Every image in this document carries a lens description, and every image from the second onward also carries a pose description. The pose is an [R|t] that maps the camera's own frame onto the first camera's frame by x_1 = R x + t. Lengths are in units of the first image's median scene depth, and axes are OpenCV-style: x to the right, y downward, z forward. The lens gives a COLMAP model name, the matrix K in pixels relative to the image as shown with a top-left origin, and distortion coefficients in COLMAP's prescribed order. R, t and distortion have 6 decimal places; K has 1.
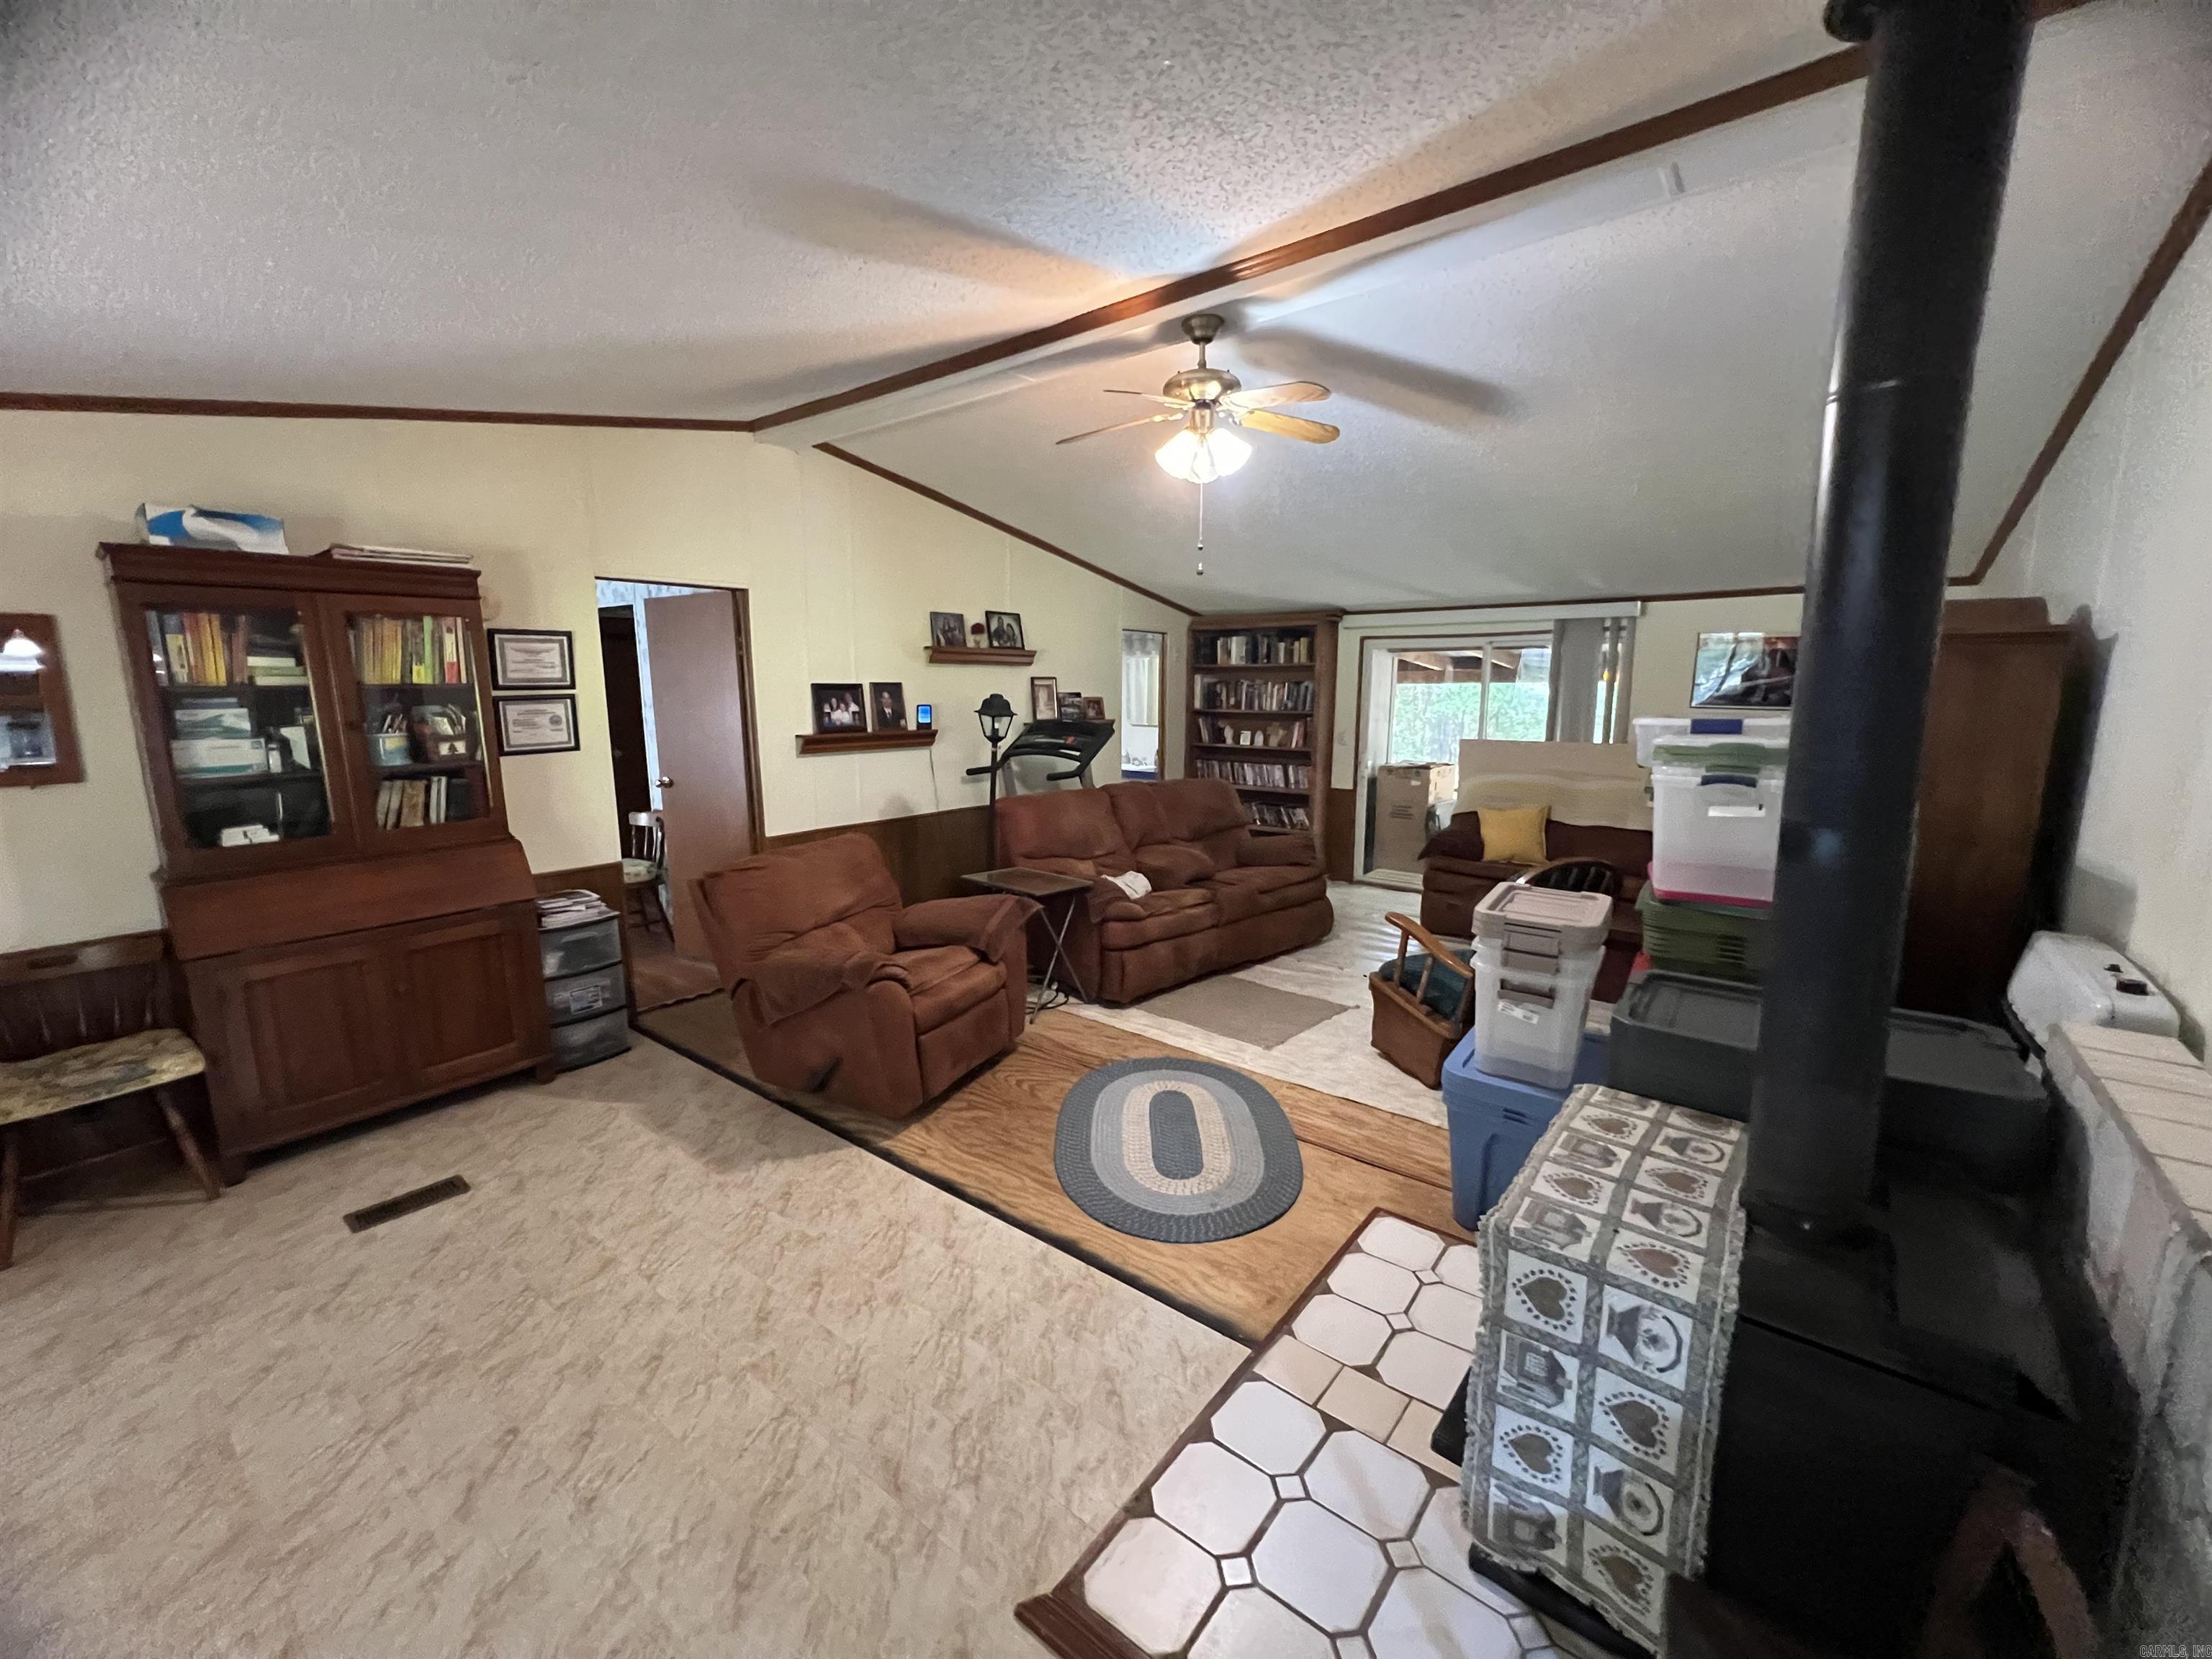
lens RADIAL K [[888.5, 0, 1105.6], [0, 888.5, 831.2], [0, 0, 1]] dist [-0.002757, 0.000439]
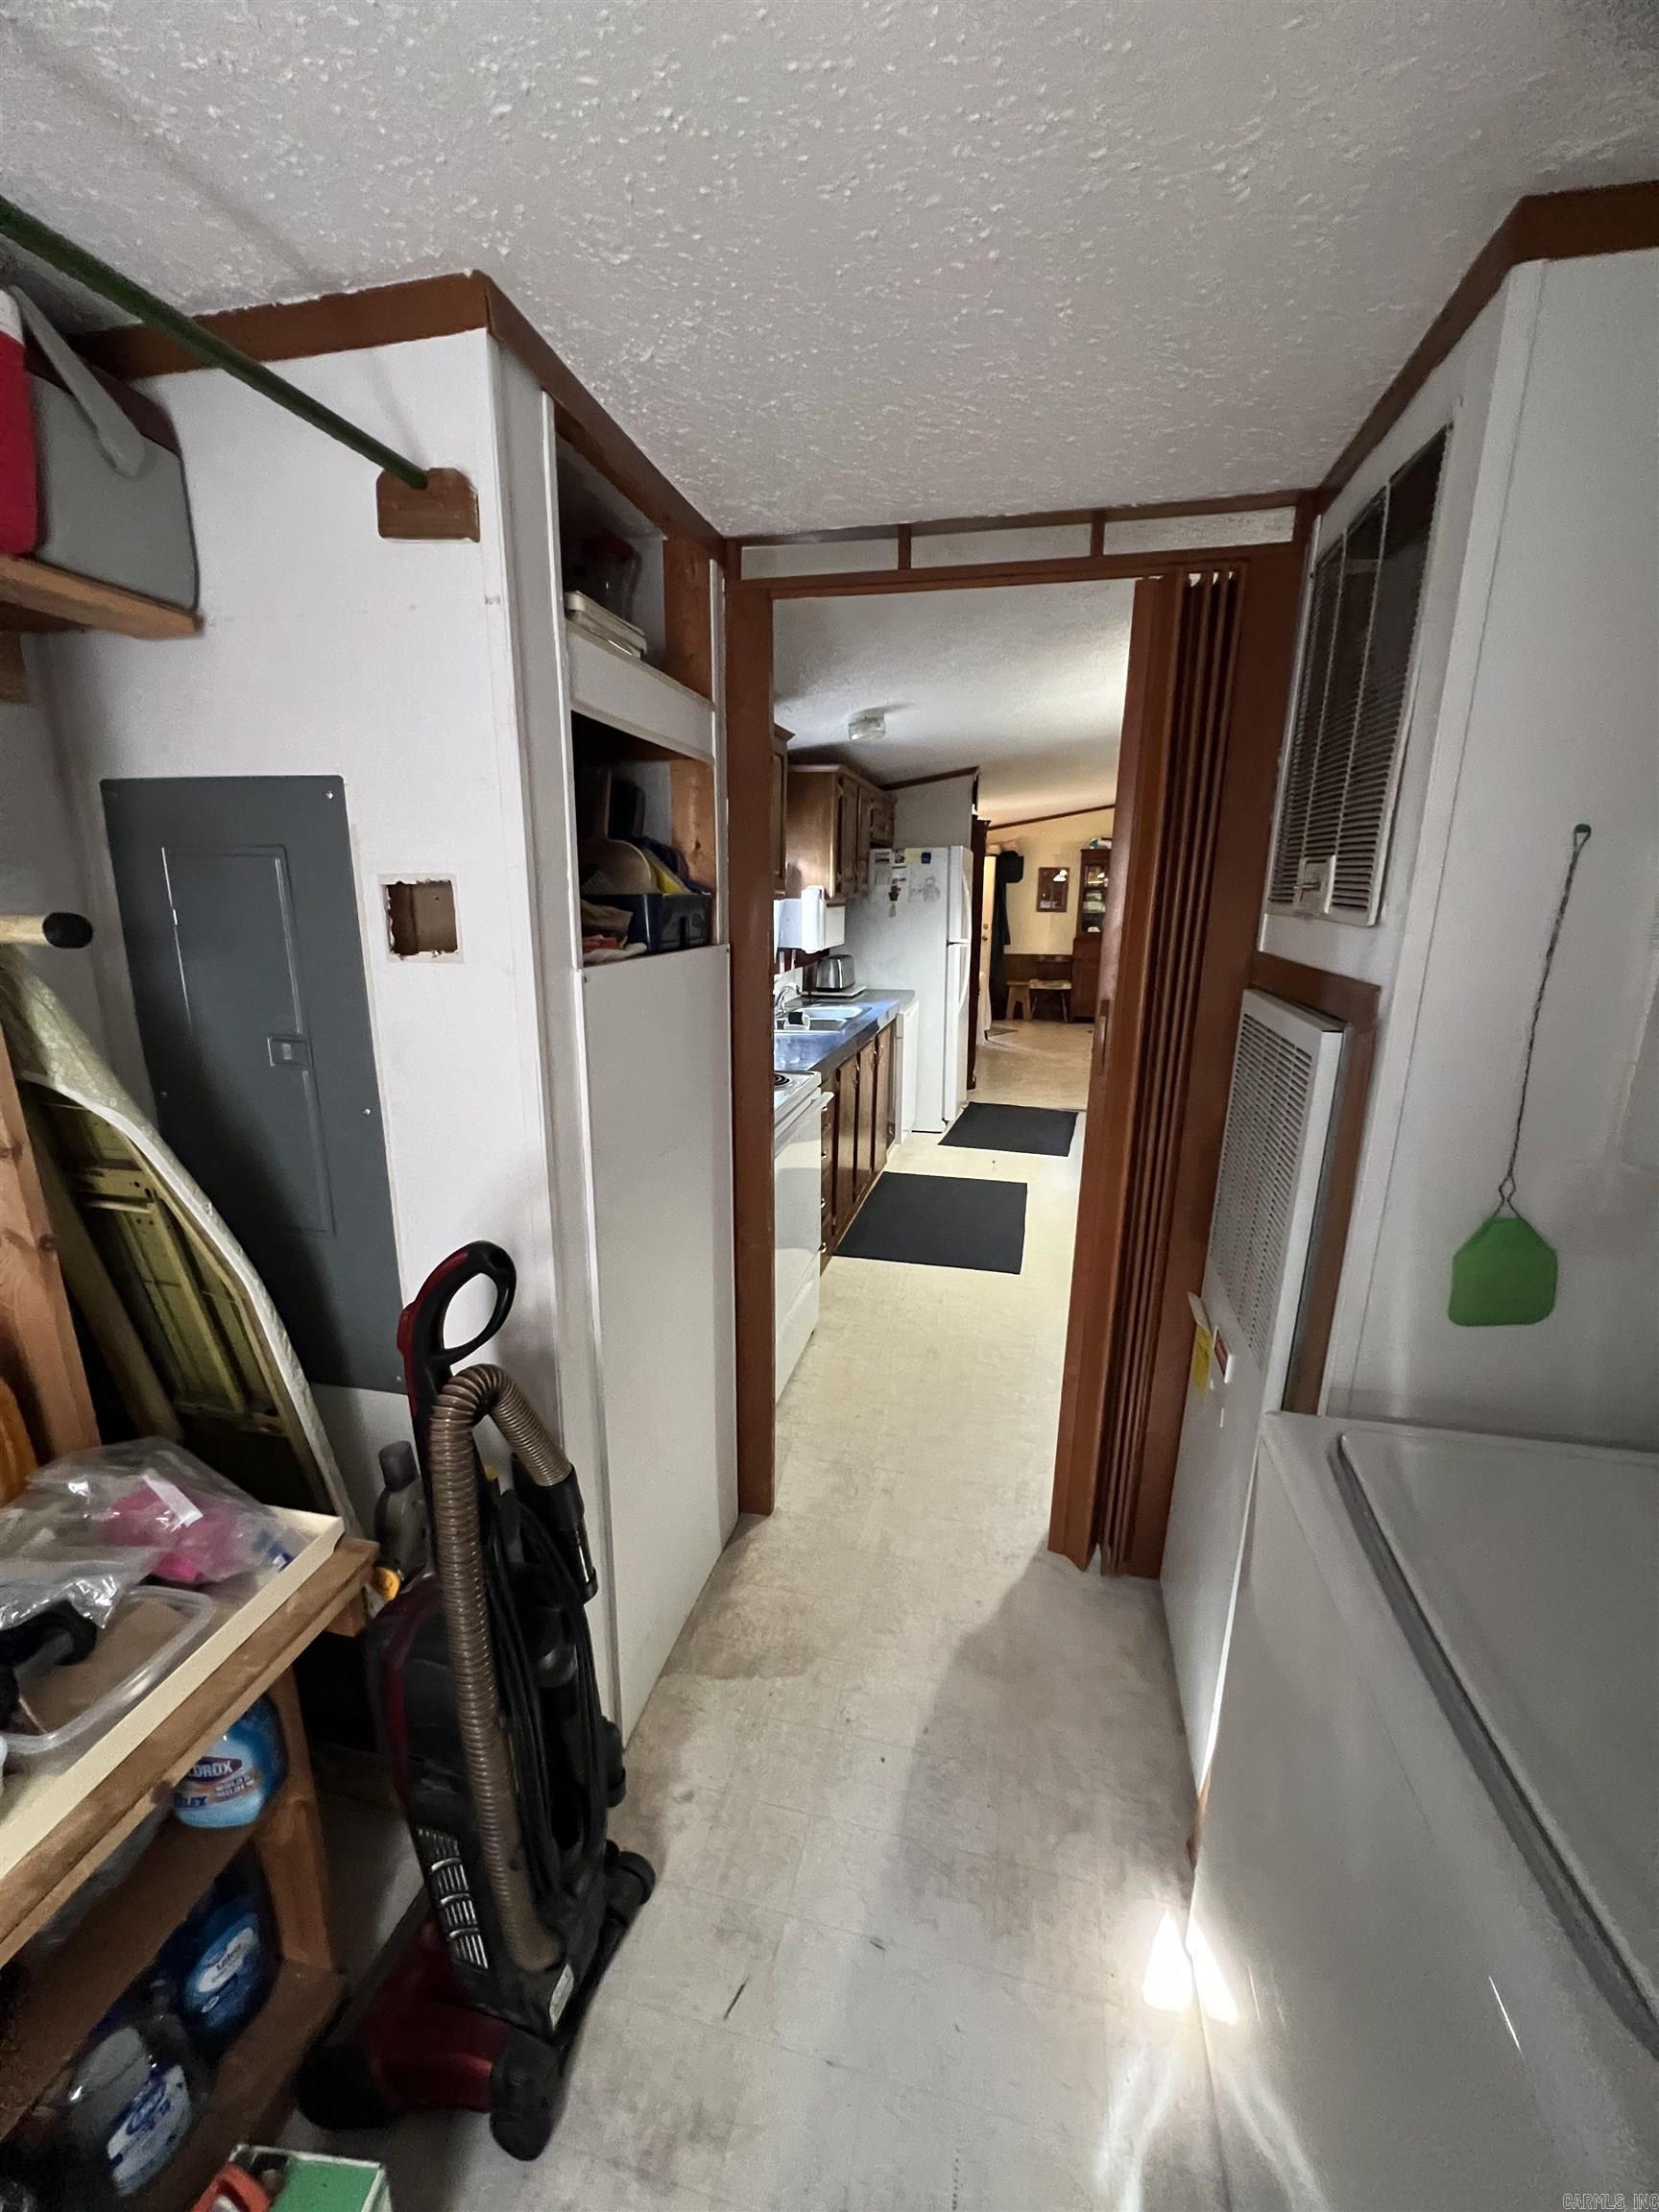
lens RADIAL K [[888.5, 0, 828.7], [0, 888.5, 1110.3], [0, 0, 1]] dist [-0.002757, 0.000439]
pose [[0.439230, 0.230964, -0.868178, 1.789458], [-0.159660, 0.971072, 0.177561, 0.240828], [0.884073, 0.060623, 0.463400, -1.515268]]
